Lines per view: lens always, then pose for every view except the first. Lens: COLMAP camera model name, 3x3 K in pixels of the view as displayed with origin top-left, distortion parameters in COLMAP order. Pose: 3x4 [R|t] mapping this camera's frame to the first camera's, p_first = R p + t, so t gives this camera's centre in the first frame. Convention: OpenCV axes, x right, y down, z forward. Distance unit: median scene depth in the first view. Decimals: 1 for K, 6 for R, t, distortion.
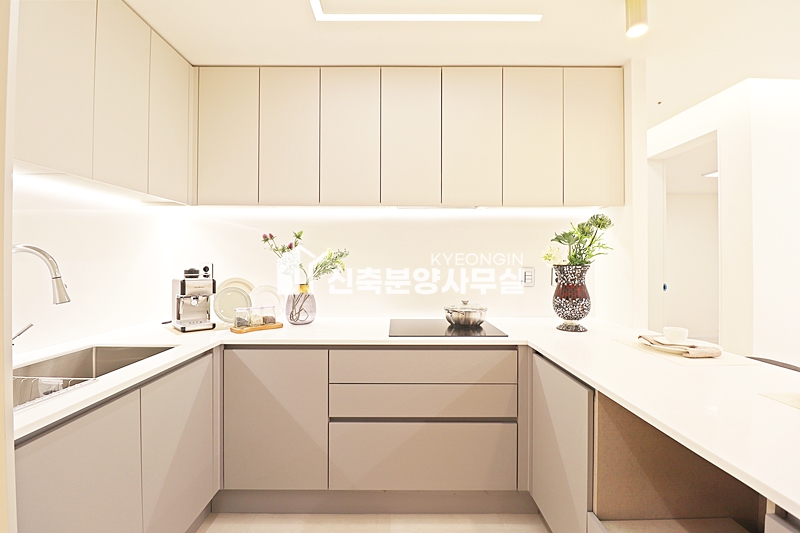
lens RADIAL K [[371.4, 0, 396.2], [0, 371.4, 258.7], [0, 0, 1]] dist [-0.002686, -0.008839]
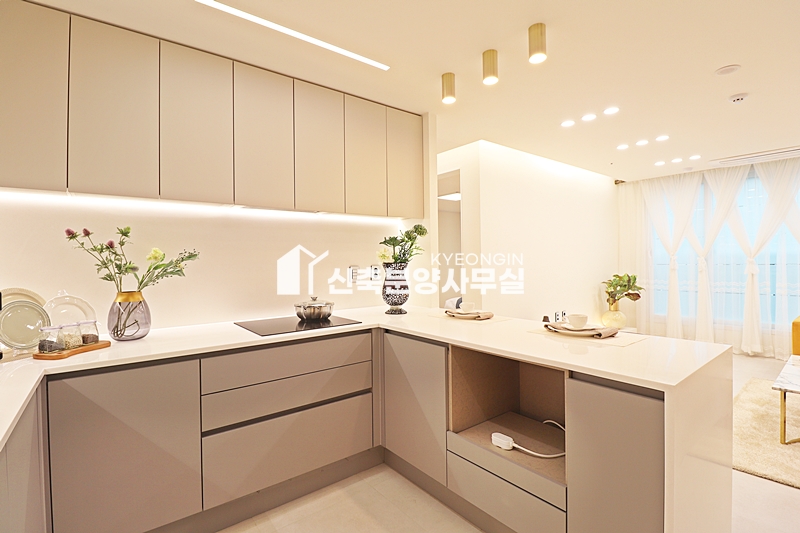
lens RADIAL K [[371.4, 0, 396.2], [0, 371.4, 258.7], [0, 0, 1]] dist [-0.002686, -0.008839]
pose [[0.787837, -0.010485, 0.615795, -0.356853], [0.009308, 0.999944, 0.005118, -0.003358], [-0.615814, 0.001700, 0.787890, -0.019473]]
